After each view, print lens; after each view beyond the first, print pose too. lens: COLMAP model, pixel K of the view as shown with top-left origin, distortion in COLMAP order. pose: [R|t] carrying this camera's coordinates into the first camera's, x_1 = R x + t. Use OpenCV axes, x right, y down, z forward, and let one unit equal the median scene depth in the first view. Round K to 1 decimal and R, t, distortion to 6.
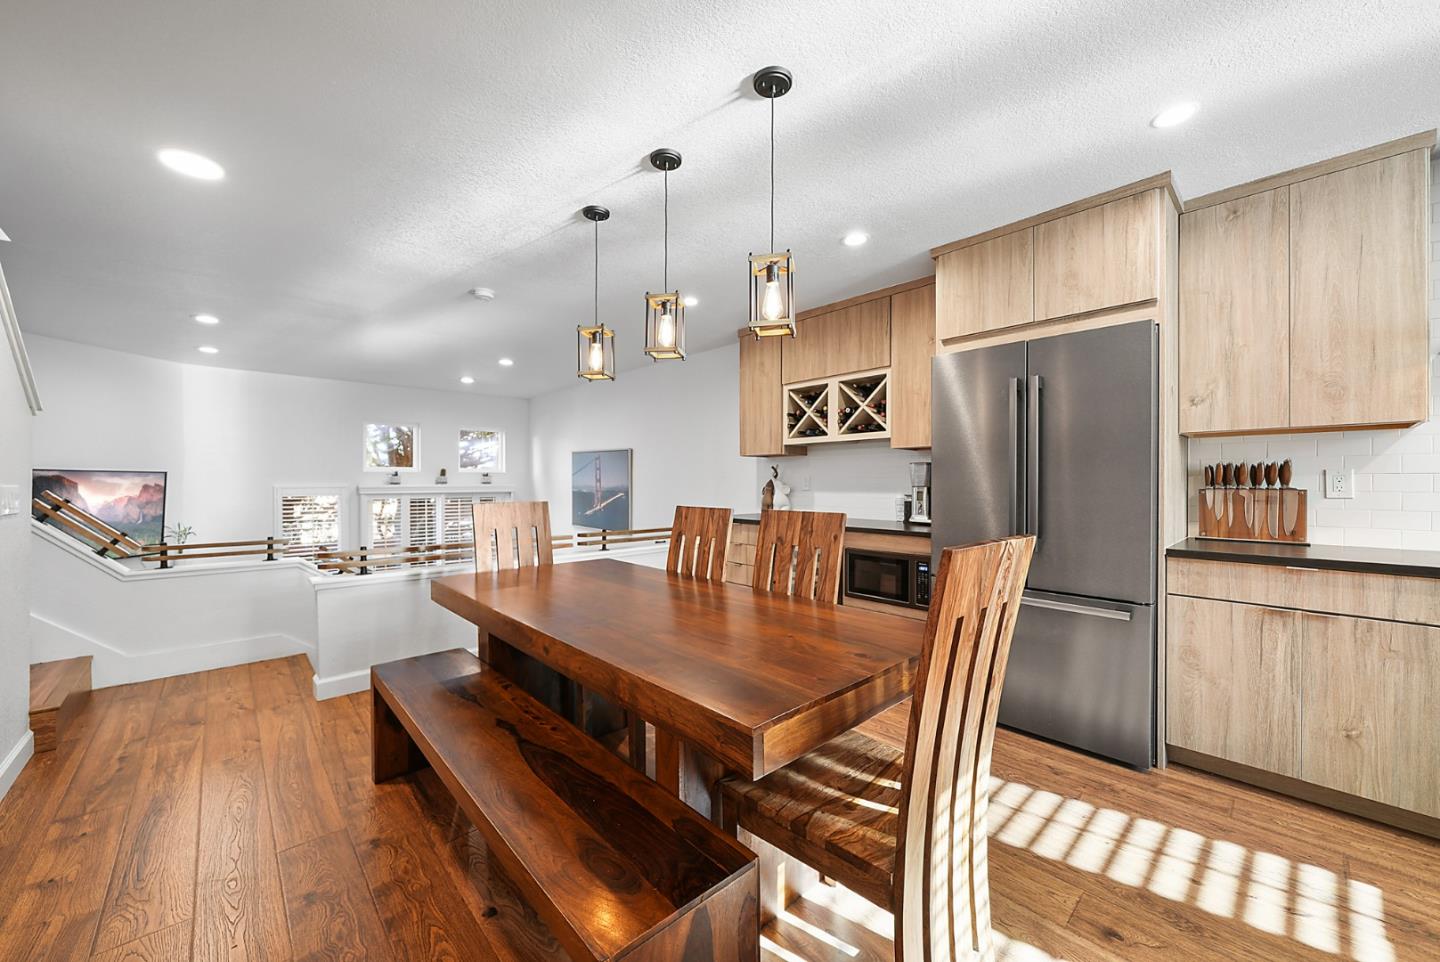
lens RADIAL K [[538.2, 0, 711.6], [0, 538.2, 481.0], [0, 0, 1]] dist [-0.005325, -0.000061]
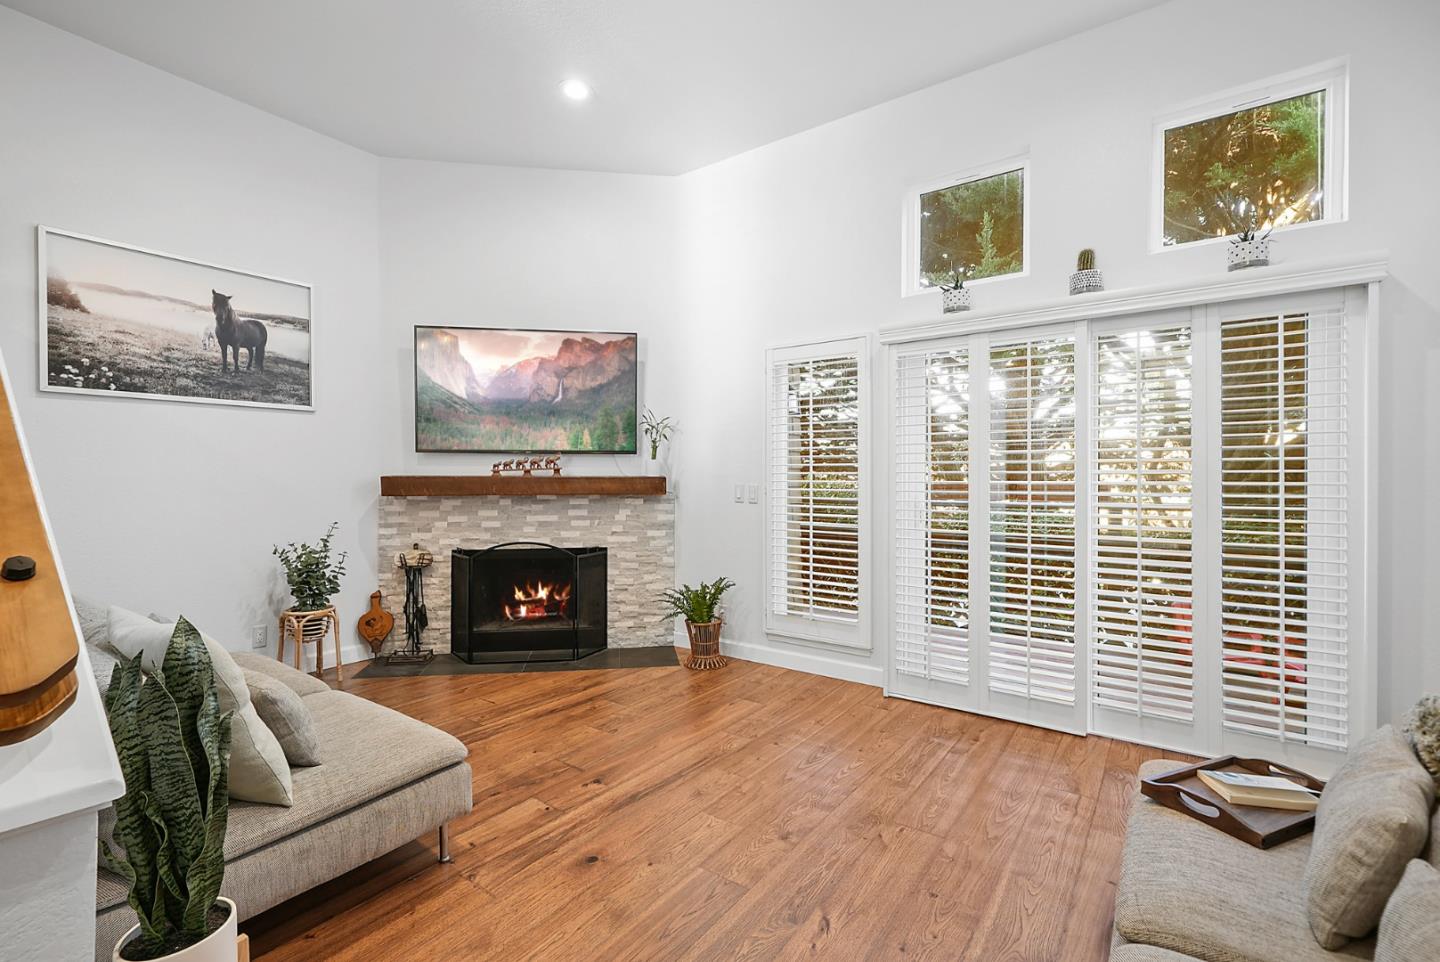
lens RADIAL K [[643.3, 0, 714.6], [0, 643.3, 479.6], [0, 0, 1]] dist [0.002720, 0.000334]
pose [[0.202617, 0.006627, -0.979236, -0.491428], [-0.004253, 0.999974, 0.005887, 0.390266], [0.979249, 0.002972, 0.202640, 2.246397]]
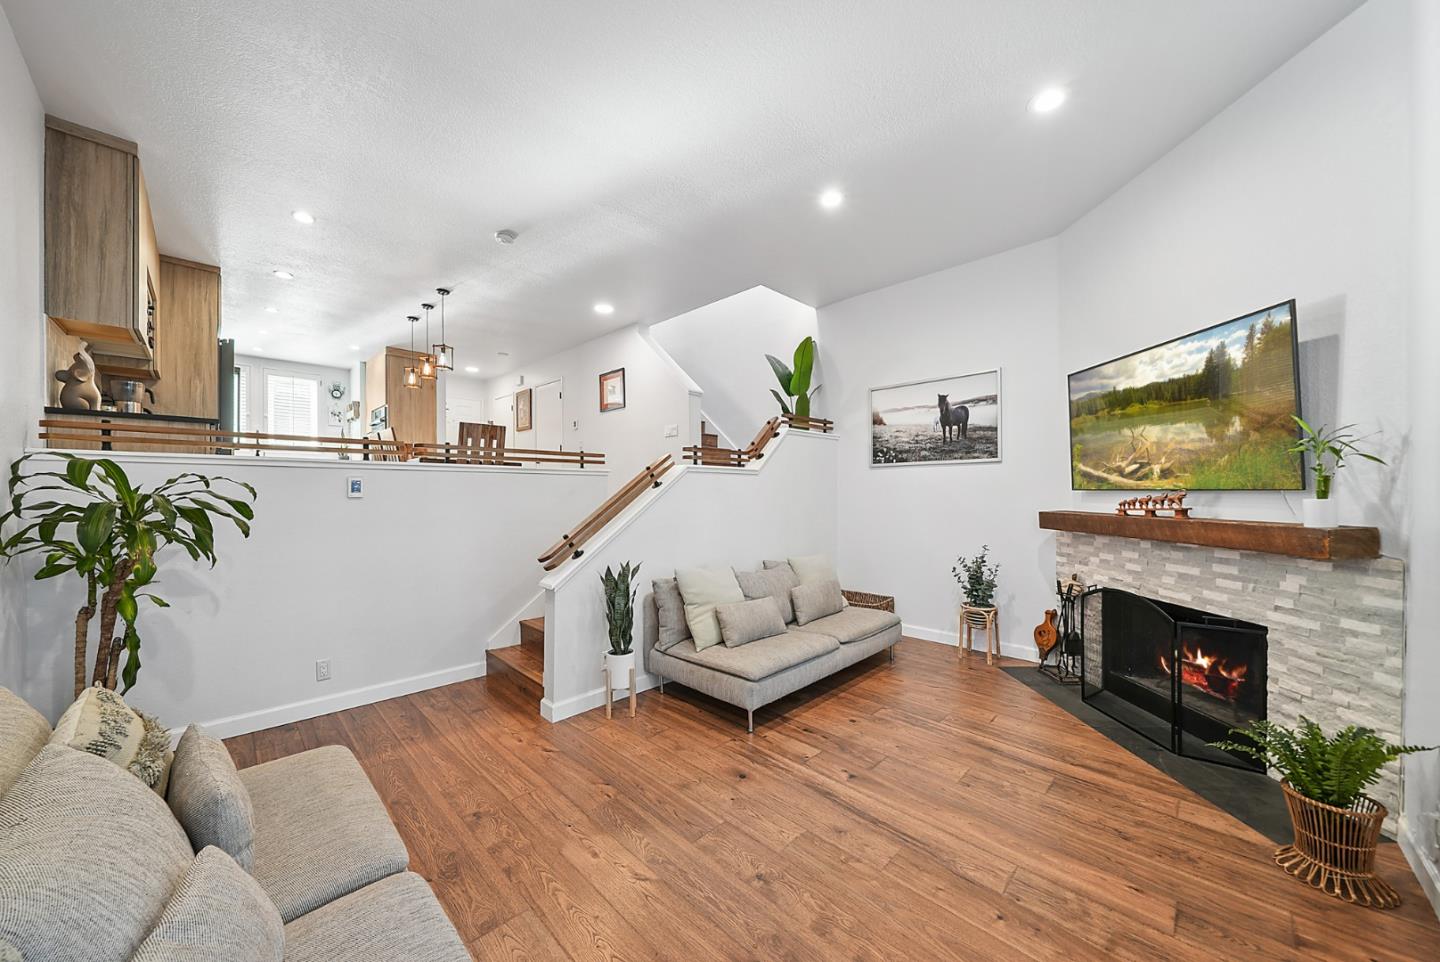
lens RADIAL K [[504.6, 0, 714.1], [0, 504.6, 493.5], [0, 0, 1]] dist [-0.000977, -0.000178]
pose [[-0.998840, 0.004791, -0.047924, -1.289634], [0.004552, 0.999977, 0.005083, 0.322590], [0.047947, 0.004859, -0.998838, 3.316926]]
